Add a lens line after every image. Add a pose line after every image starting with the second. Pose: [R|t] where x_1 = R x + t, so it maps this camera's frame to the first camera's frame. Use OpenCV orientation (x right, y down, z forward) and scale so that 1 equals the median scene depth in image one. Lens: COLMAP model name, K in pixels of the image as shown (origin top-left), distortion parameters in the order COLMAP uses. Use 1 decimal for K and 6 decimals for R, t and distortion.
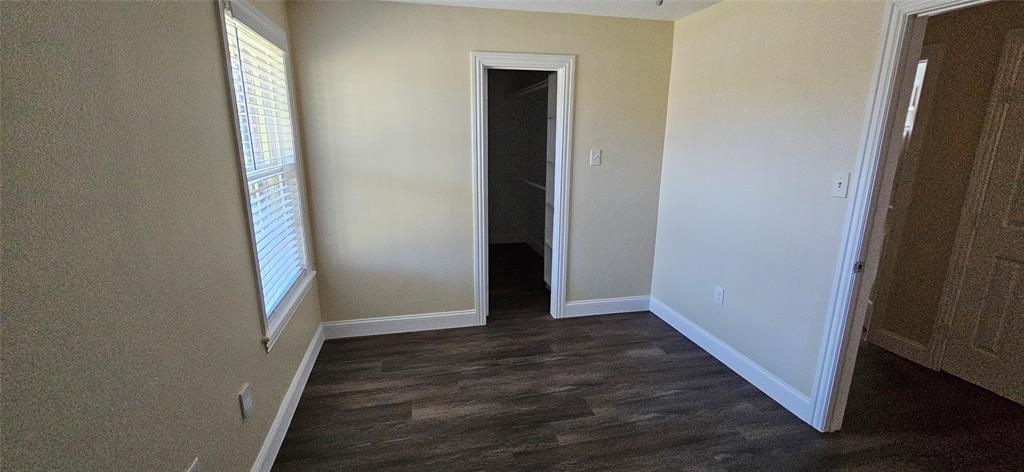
lens RADIAL K [[418.6, 0, 512.0], [0, 418.6, 236.0], [0, 0, 1]] dist [0.000203, 0.000370]
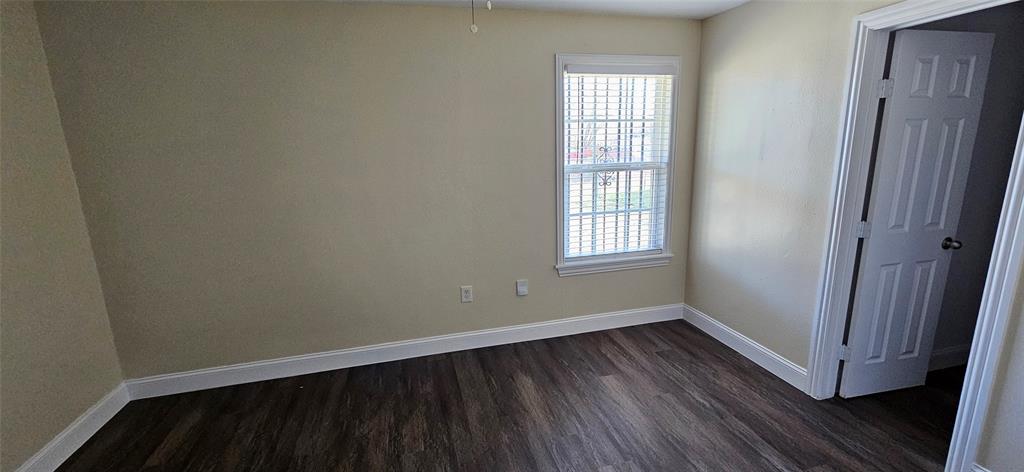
lens RADIAL K [[418.6, 0, 512.0], [0, 418.6, 236.0], [0, 0, 1]] dist [0.000203, 0.000370]
pose [[0.042598, 0.204963, -0.977842, 0.667353], [-0.213022, 0.958088, 0.191543, -0.097654], [0.976118, 0.200143, 0.084474, 0.456244]]
